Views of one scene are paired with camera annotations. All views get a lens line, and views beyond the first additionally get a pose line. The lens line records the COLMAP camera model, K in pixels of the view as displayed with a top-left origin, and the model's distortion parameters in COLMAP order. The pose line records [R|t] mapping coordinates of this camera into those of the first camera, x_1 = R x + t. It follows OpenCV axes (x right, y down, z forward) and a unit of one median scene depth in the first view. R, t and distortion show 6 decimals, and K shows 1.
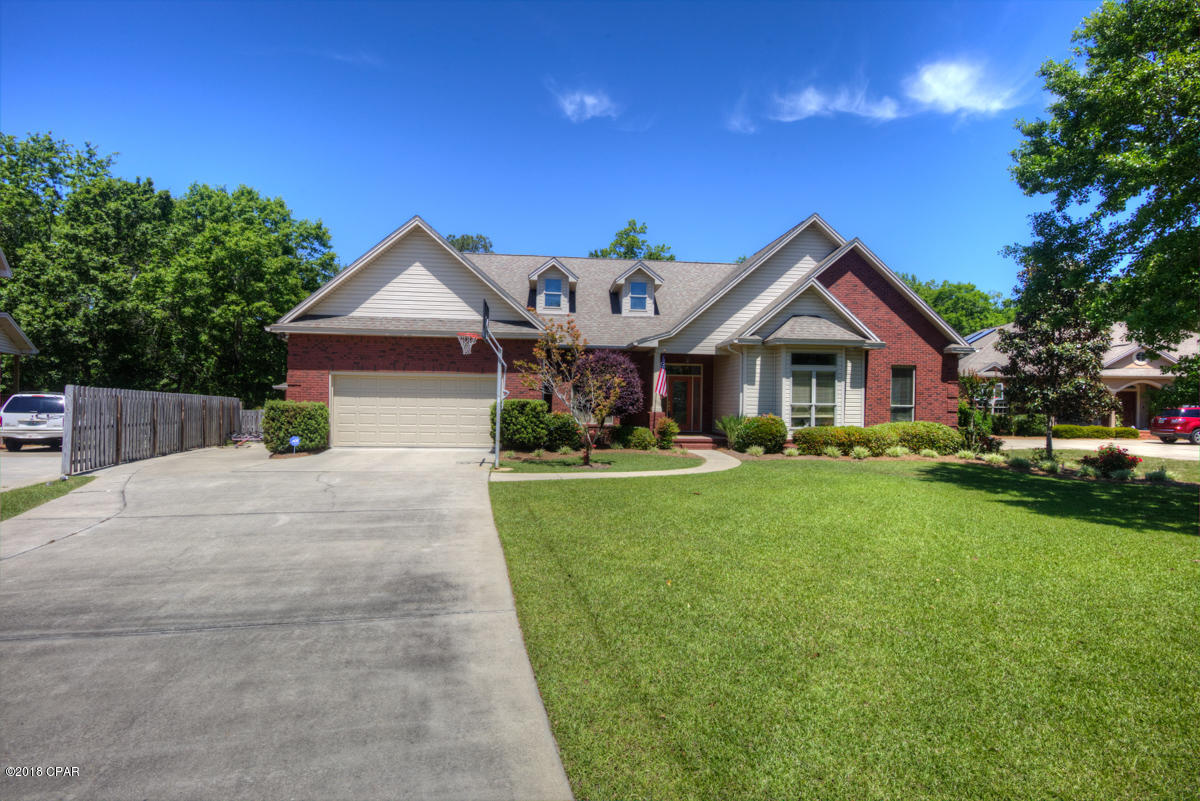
lens RADIAL K [[583.7, 0, 593.0], [0, 583.7, 402.6], [0, 0, 1]] dist [-0.017281, -0.000190]
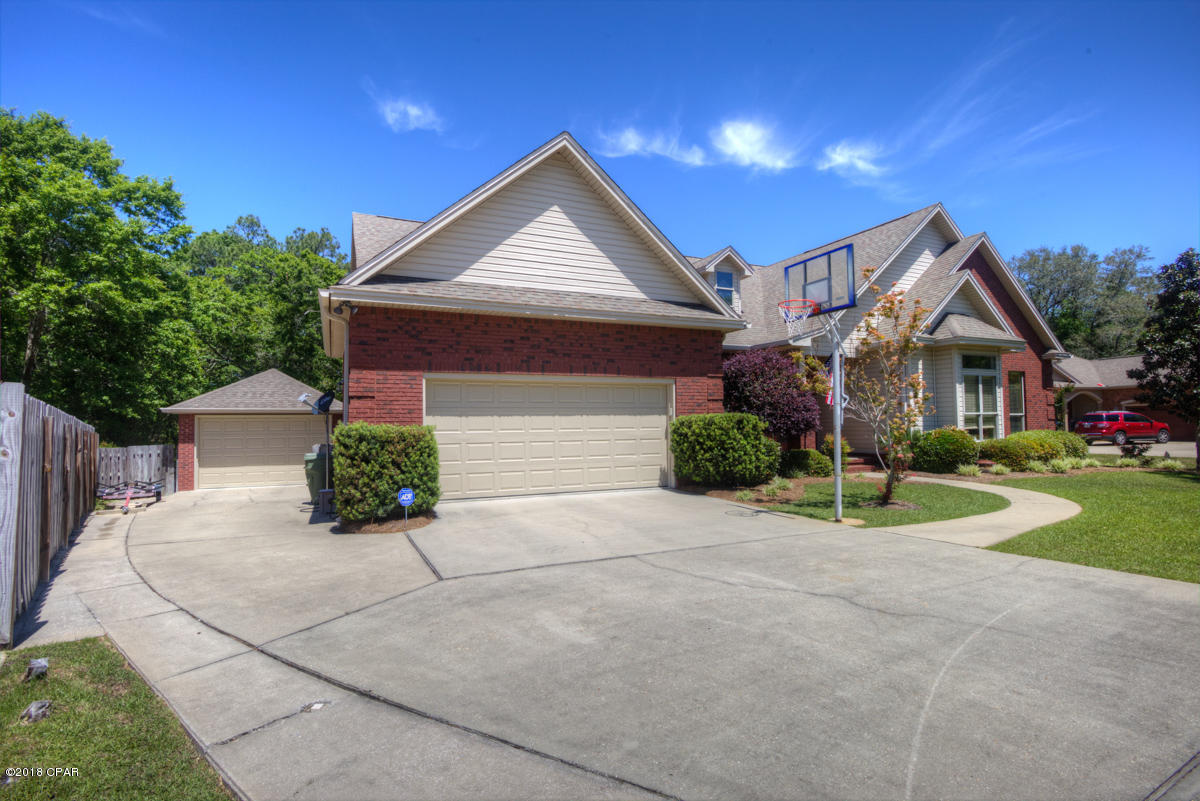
lens RADIAL K [[583.7, 0, 597.3], [0, 583.7, 397.8], [0, 0, 1]] dist [-0.017281, -0.000190]
pose [[0.944264, -0.011432, 0.328990, -0.430786], [0.027942, 0.998573, -0.045501, 0.002492], [-0.328001, 0.052157, 0.943237, 0.351114]]
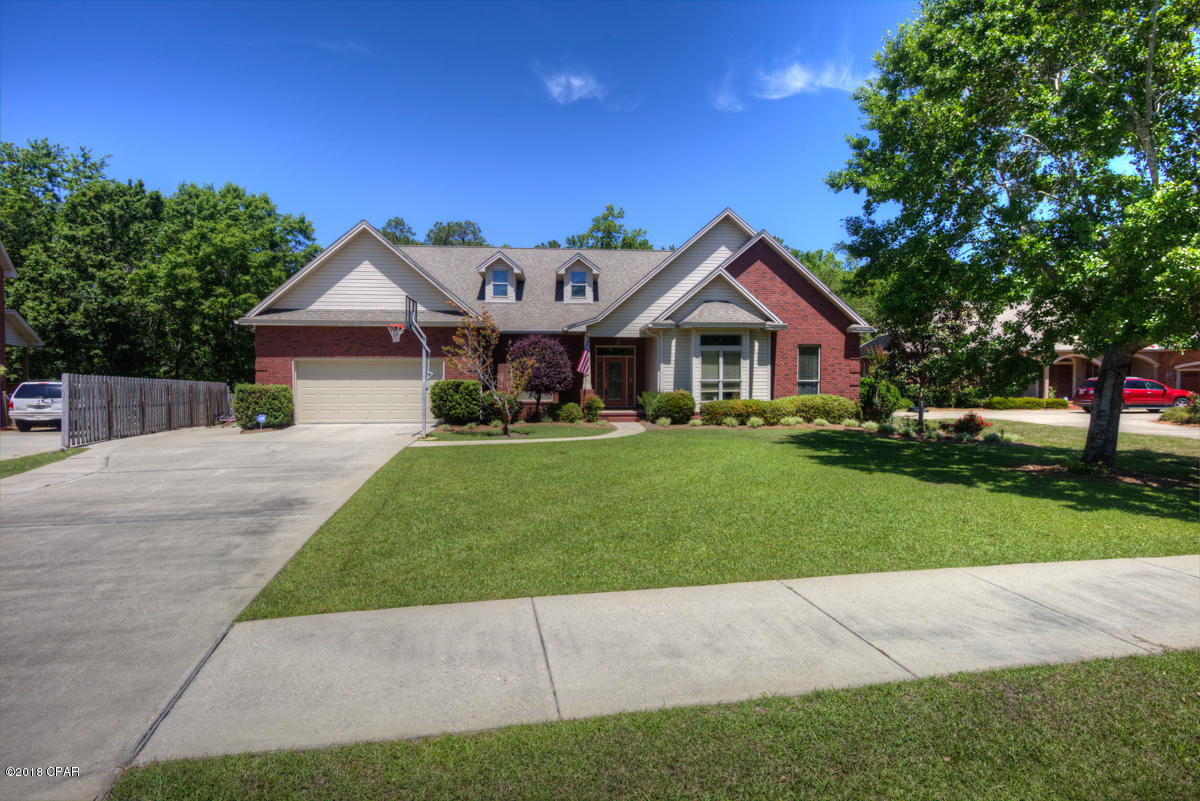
lens RADIAL K [[583.7, 0, 591.4], [0, 583.7, 405.4], [0, 0, 1]] dist [-0.017281, -0.000190]
pose [[0.999761, -0.014302, -0.016542, 0.139459], [0.014923, 0.999163, 0.038094, 0.004375], [0.015983, -0.038332, 0.999137, -0.126517]]
